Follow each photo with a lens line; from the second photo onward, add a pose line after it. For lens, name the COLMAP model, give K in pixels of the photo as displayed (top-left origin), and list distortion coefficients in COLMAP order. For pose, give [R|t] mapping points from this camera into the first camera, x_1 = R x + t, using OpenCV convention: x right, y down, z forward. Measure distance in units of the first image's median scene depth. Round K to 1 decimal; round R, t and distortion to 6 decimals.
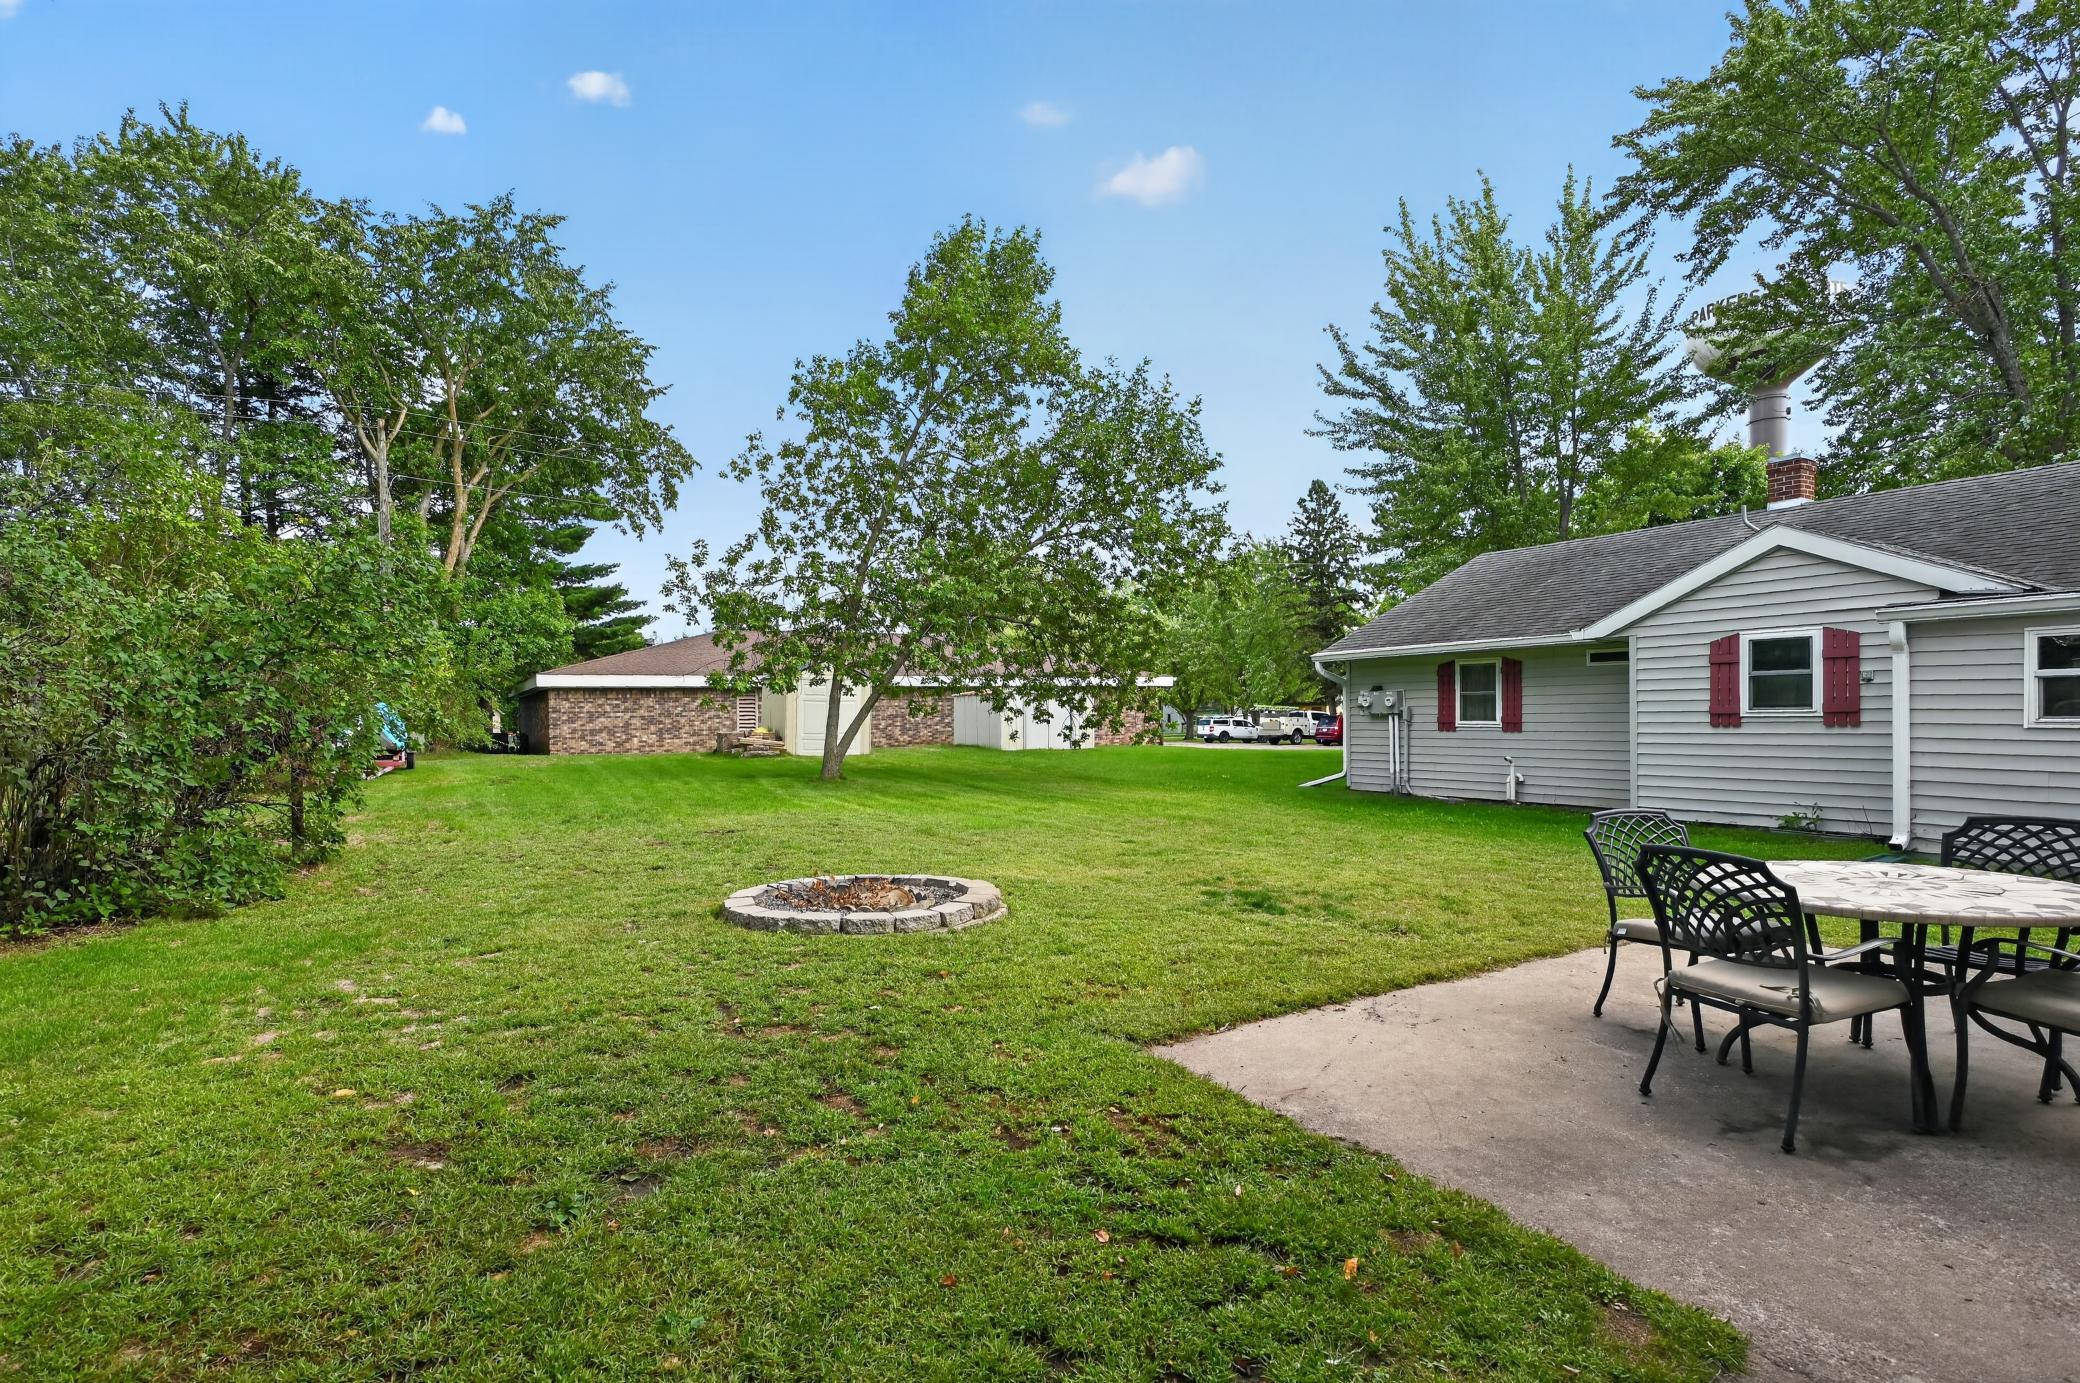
lens RADIAL K [[1023.3, 0, 1033.6], [0, 1023.3, 701.1], [0, 0, 1]] dist [-0.003395, -0.000234]
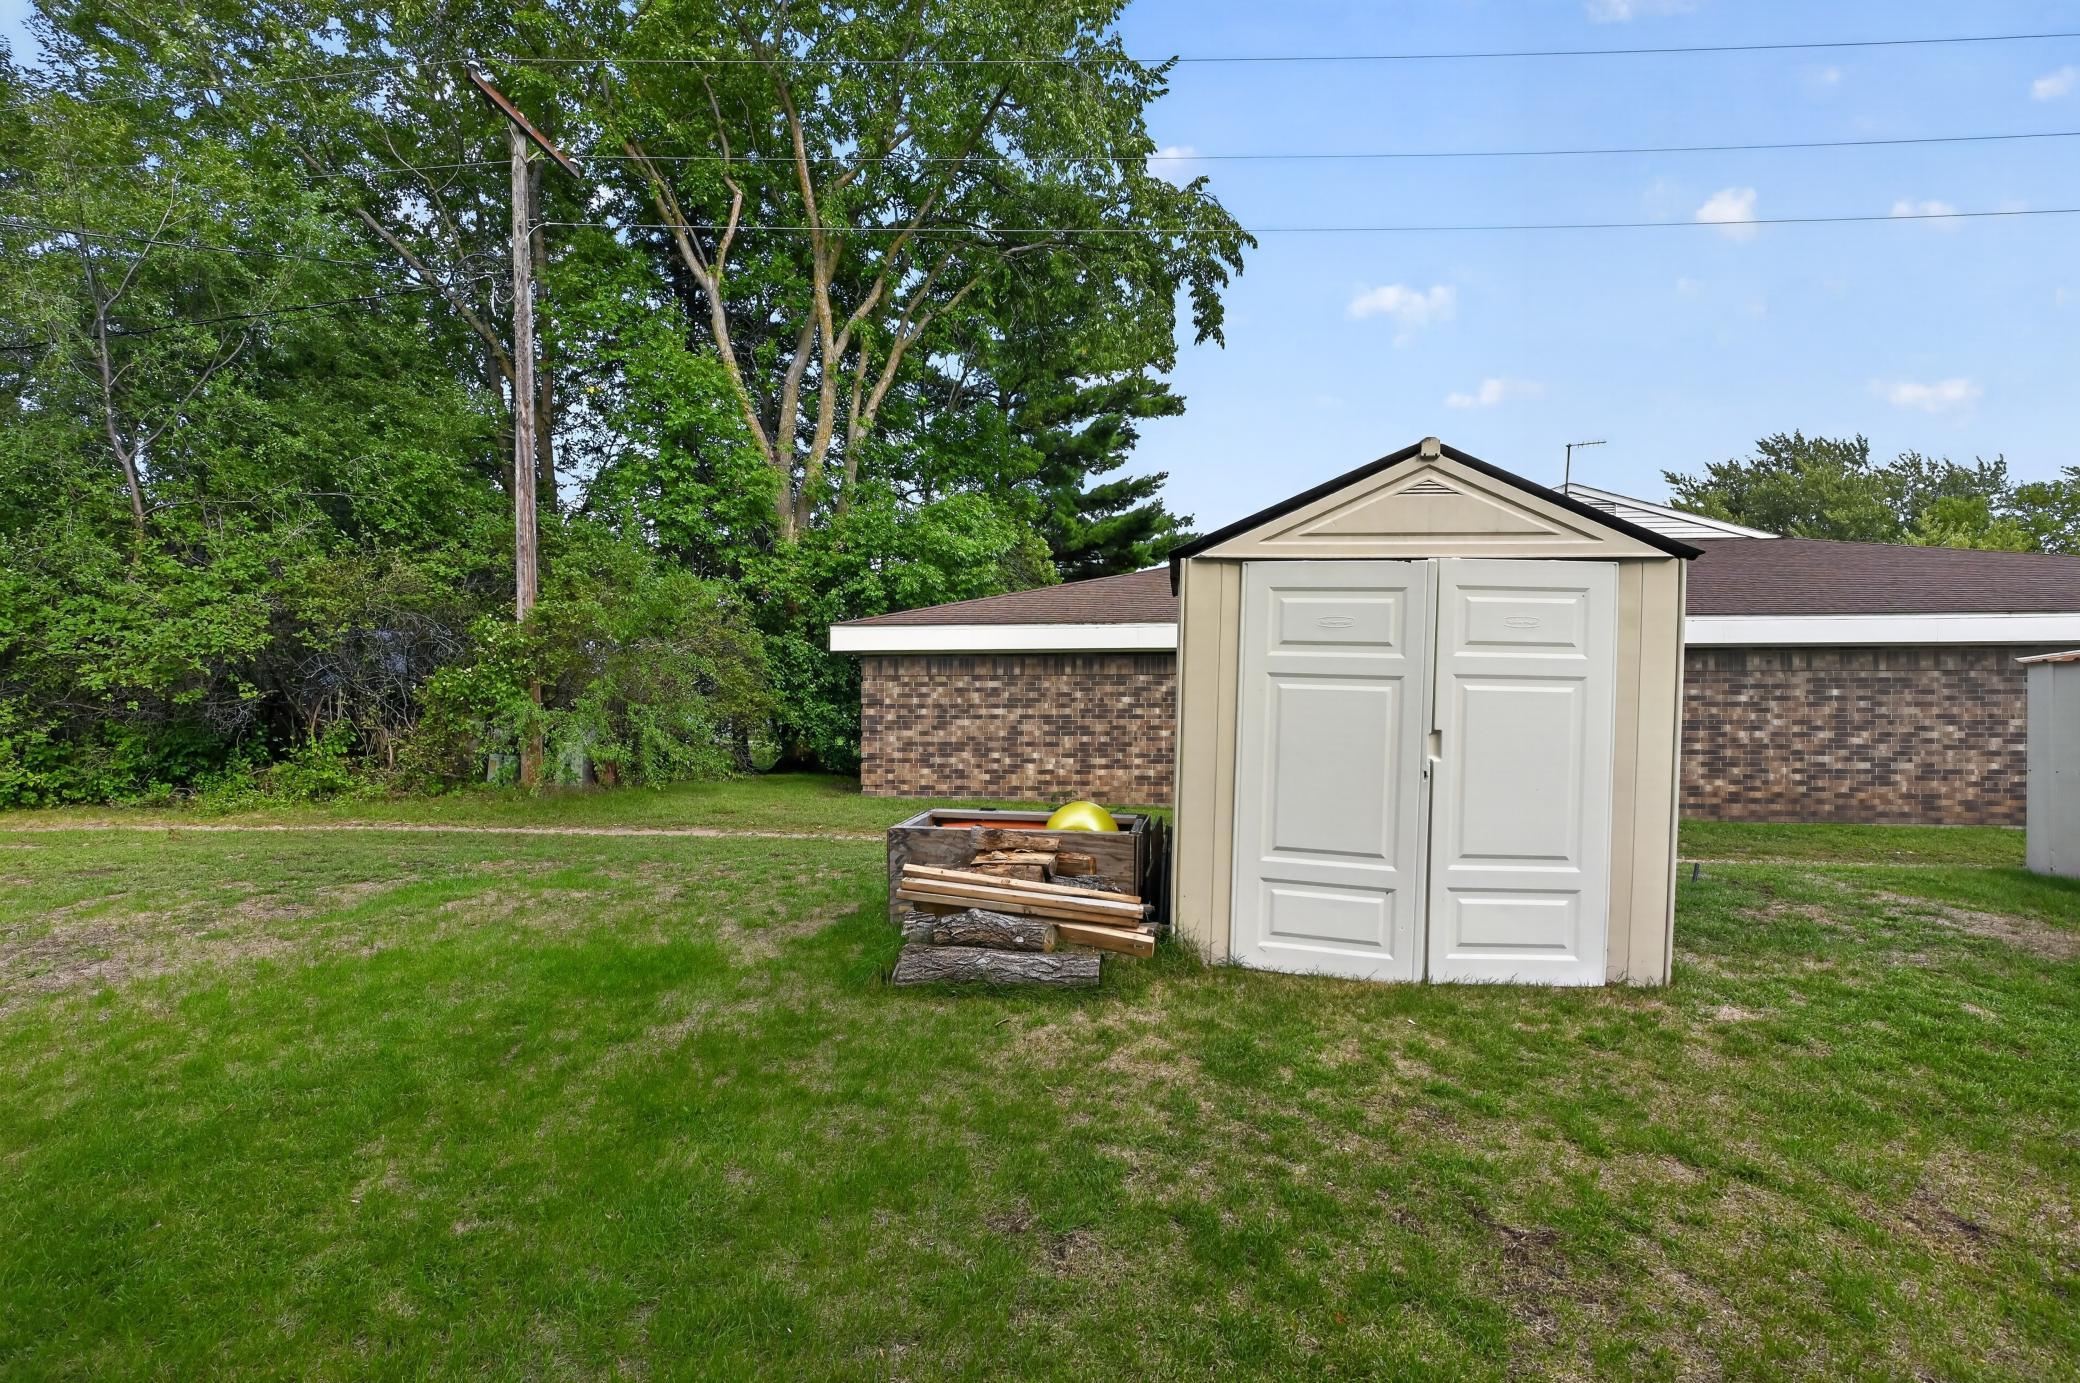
lens RADIAL K [[1023.3, 0, 1027.9], [0, 1023.3, 702.6], [0, 0, 1]] dist [-0.003395, -0.000234]
pose [[0.789071, 0.013034, -0.614163, -0.113412], [-0.005986, 0.999891, 0.013529, 0.002946], [0.614272, -0.006999, 0.789063, 0.640341]]
